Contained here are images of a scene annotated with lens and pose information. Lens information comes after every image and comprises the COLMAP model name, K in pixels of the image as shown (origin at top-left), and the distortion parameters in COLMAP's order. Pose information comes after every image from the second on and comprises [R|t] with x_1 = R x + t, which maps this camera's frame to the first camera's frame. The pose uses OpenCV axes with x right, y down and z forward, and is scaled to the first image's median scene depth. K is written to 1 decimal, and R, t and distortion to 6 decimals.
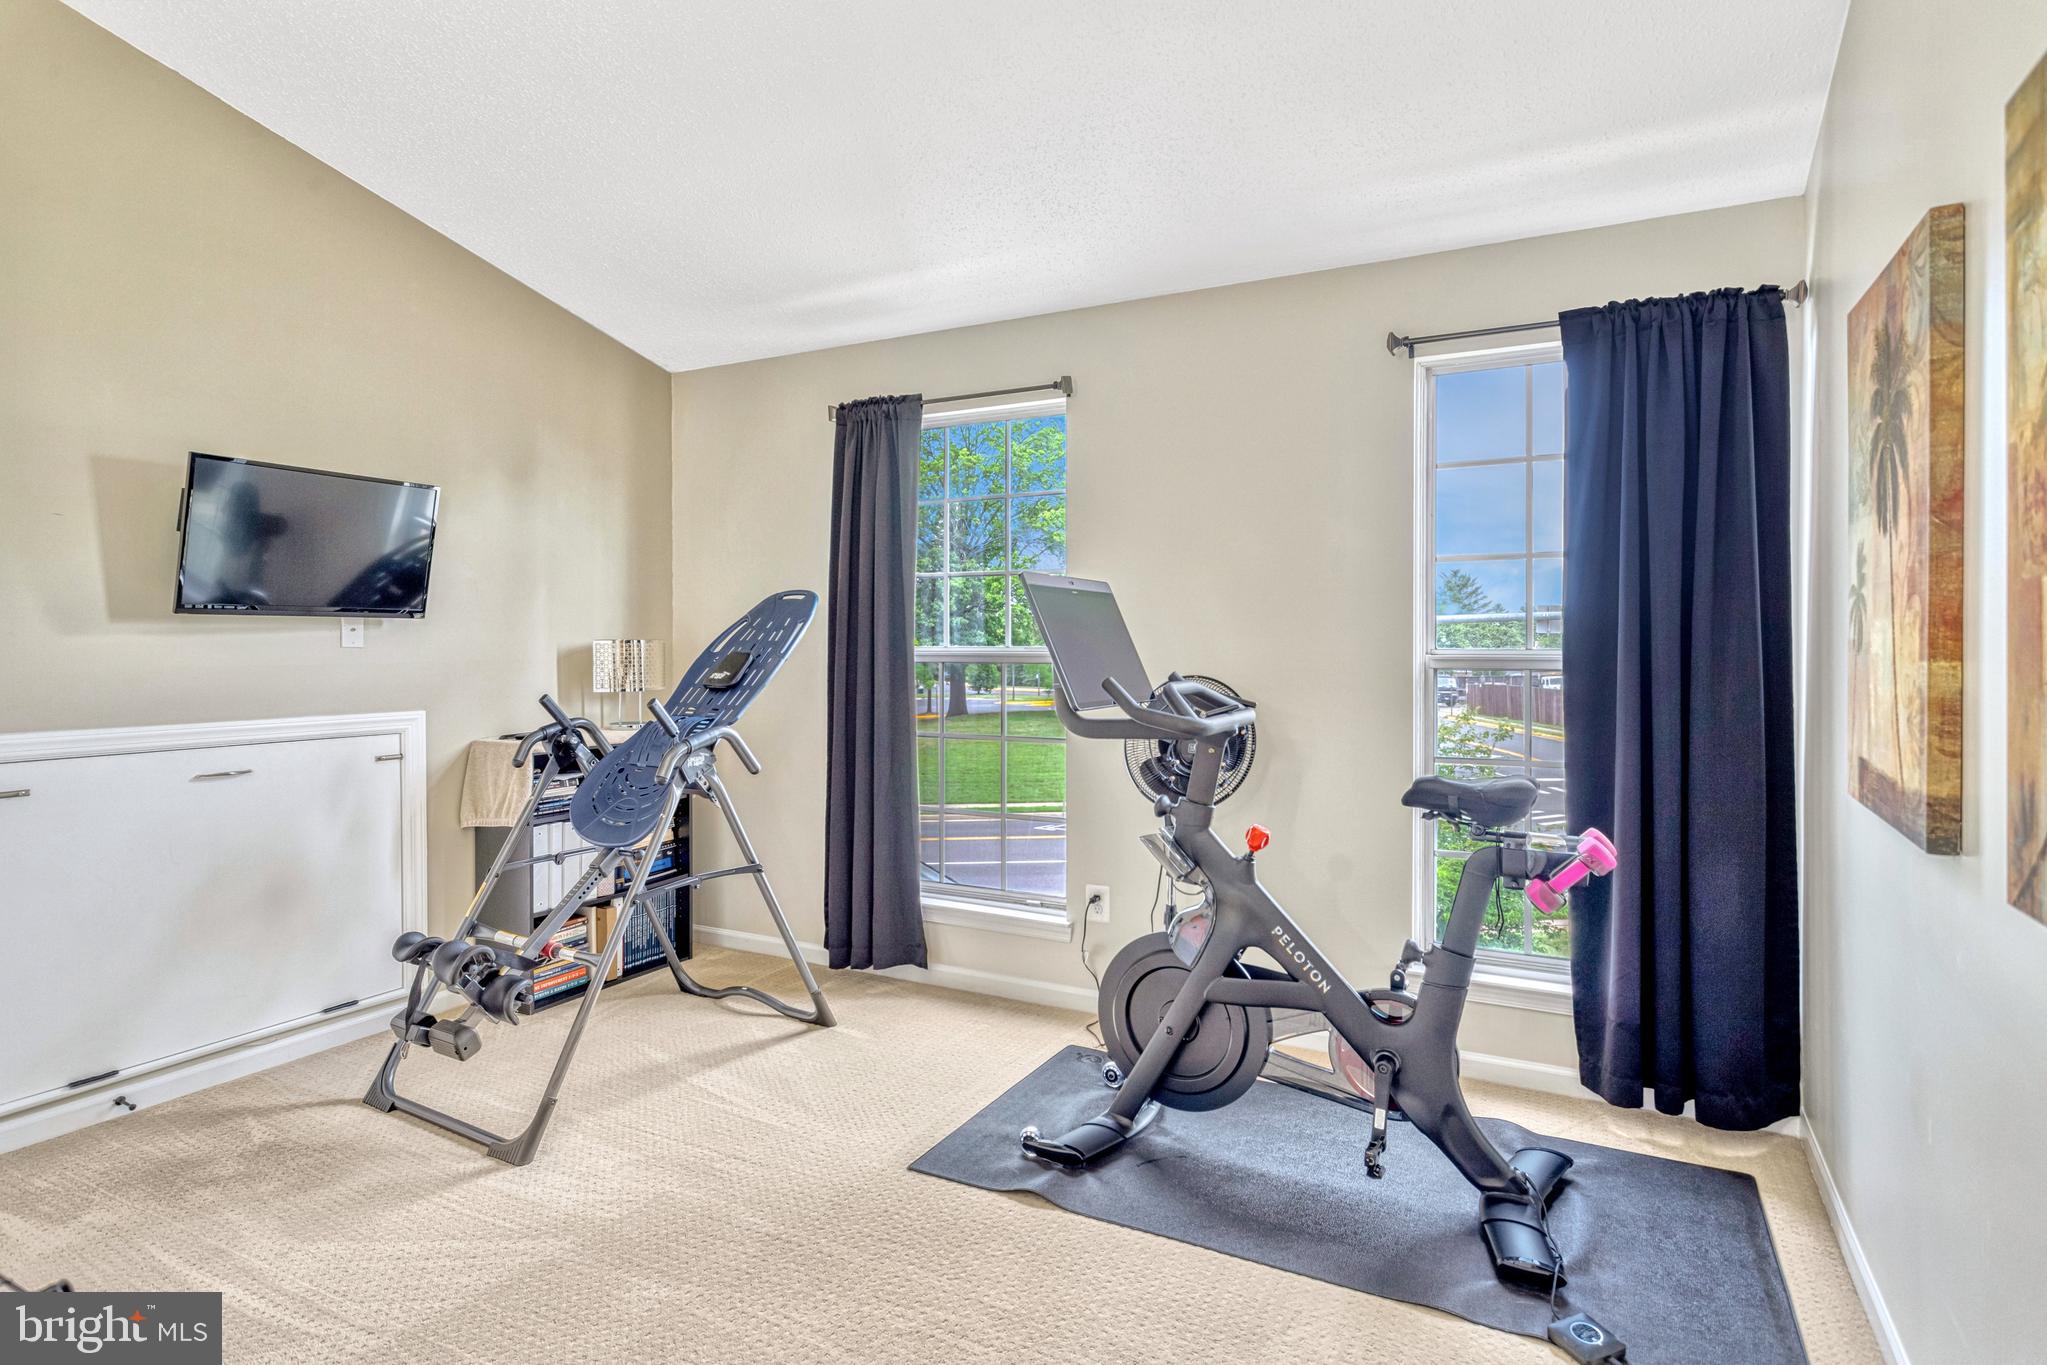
lens RADIAL K [[1105.0, 0, 1027.8], [0, 1105.0, 647.5], [0, 0, 1]] dist [-0.002752, 0.000101]
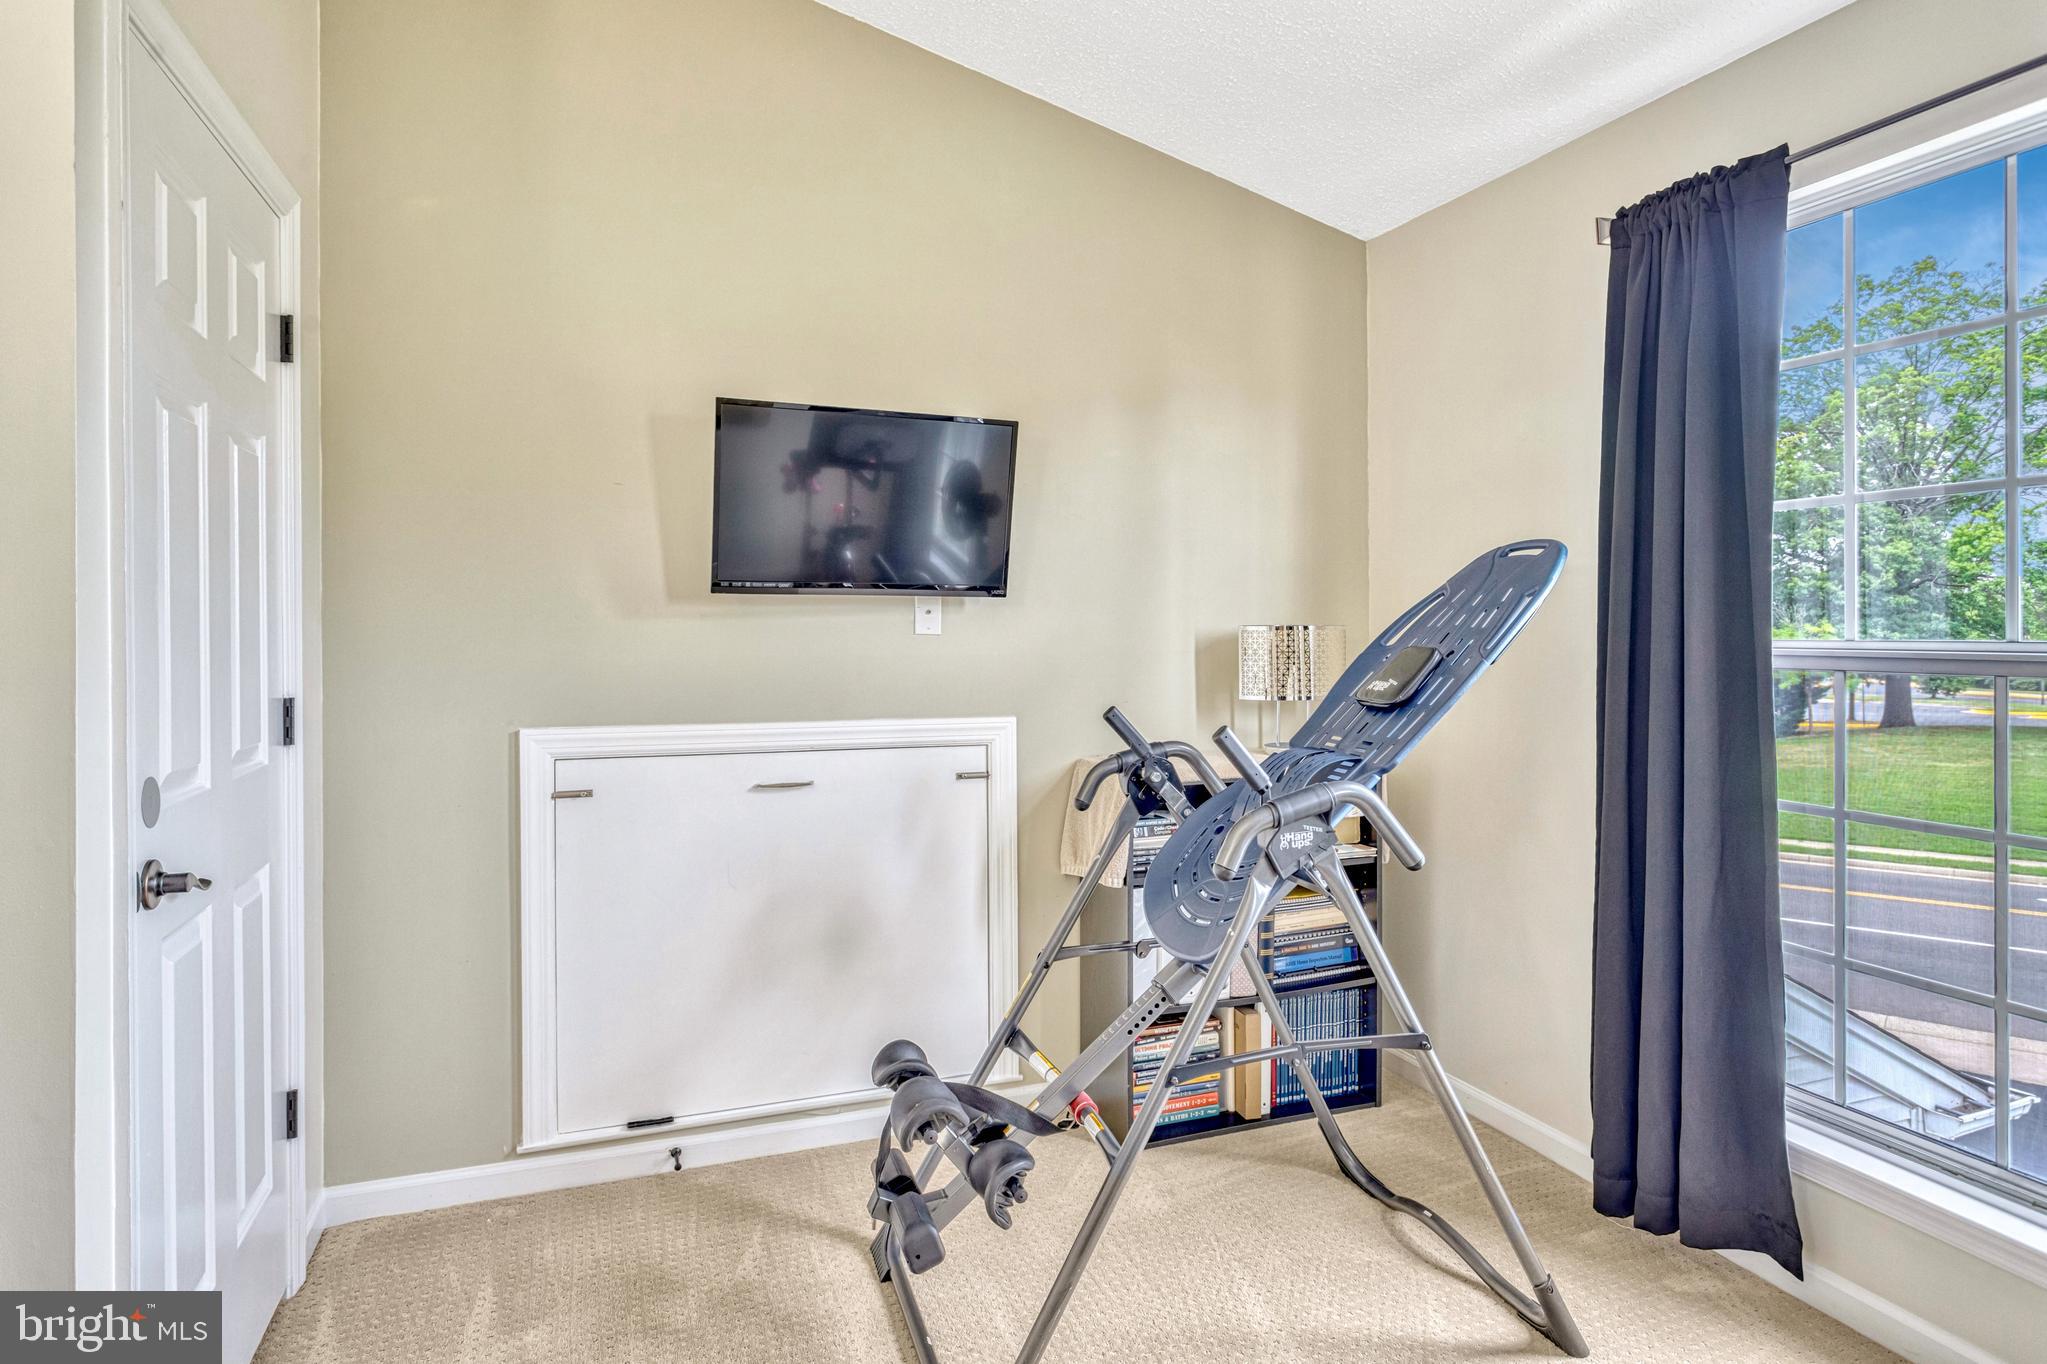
lens RADIAL K [[1130.1, 0, 1030.5], [0, 1130.1, 624.8], [0, 0, 1]] dist [0.001285, 0.001201]
pose [[0.753173, 0.000584, -0.657822, -0.018209], [-0.006409, 0.999959, -0.006451, -0.002434], [0.657791, 0.009075, 0.753146, 0.408108]]
